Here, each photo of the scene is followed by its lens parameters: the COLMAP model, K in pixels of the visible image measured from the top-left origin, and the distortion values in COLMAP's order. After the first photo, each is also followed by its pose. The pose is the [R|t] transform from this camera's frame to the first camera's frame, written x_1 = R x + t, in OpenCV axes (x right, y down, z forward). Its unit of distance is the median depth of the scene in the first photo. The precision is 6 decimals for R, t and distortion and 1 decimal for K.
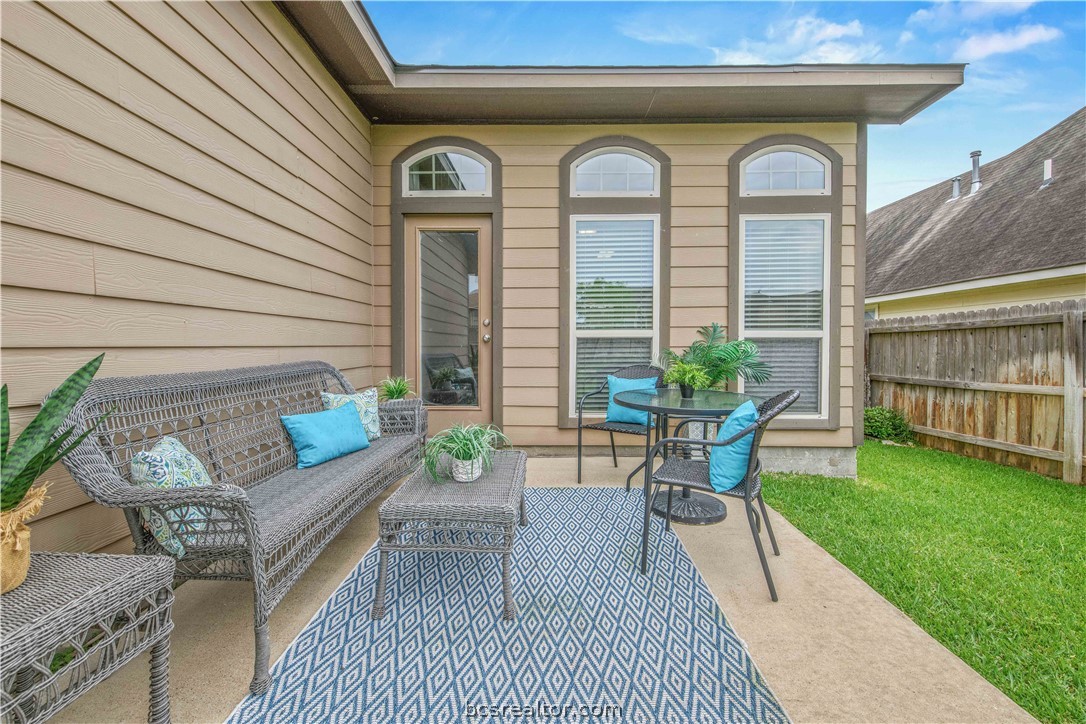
lens RADIAL K [[467.2, 0, 546.1], [0, 467.2, 349.9], [0, 0, 1]] dist [0.024350, -0.009305]
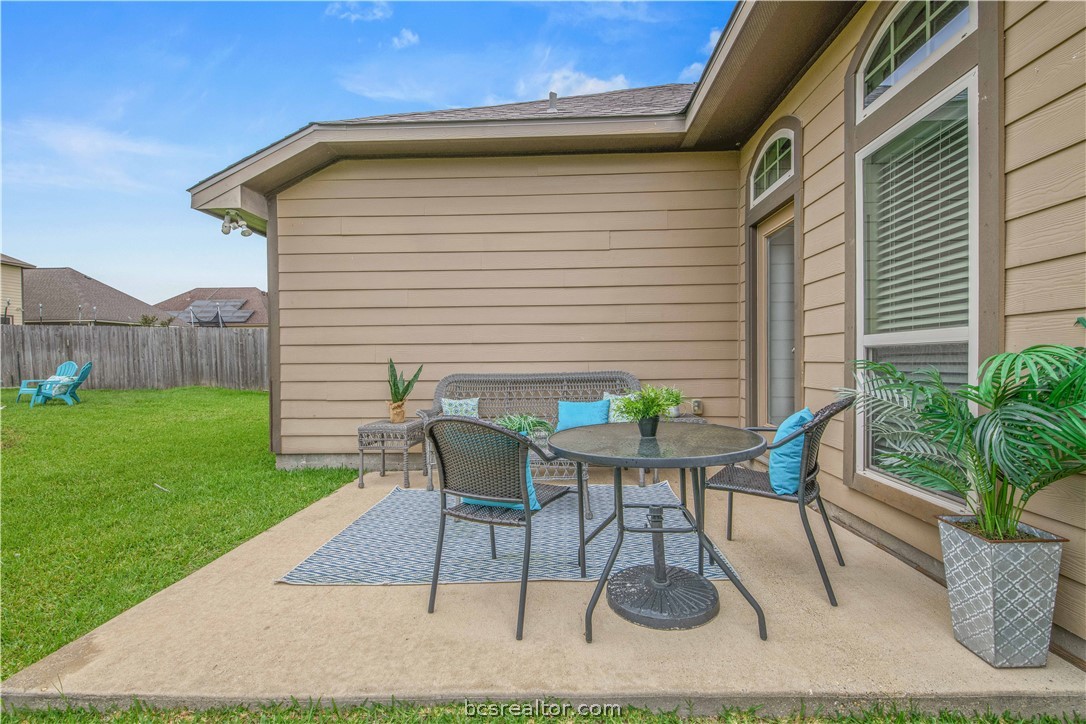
lens RADIAL K [[463.6, 0, 546.7], [0, 463.6, 363.1], [0, 0, 1]] dist [0.018867, -0.009793]
pose [[-0.028669, 0.011032, -0.999528, 0.689508], [-0.000503, 0.999939, 0.011051, -0.011735], [0.999589, 0.000820, -0.028661, 0.595131]]
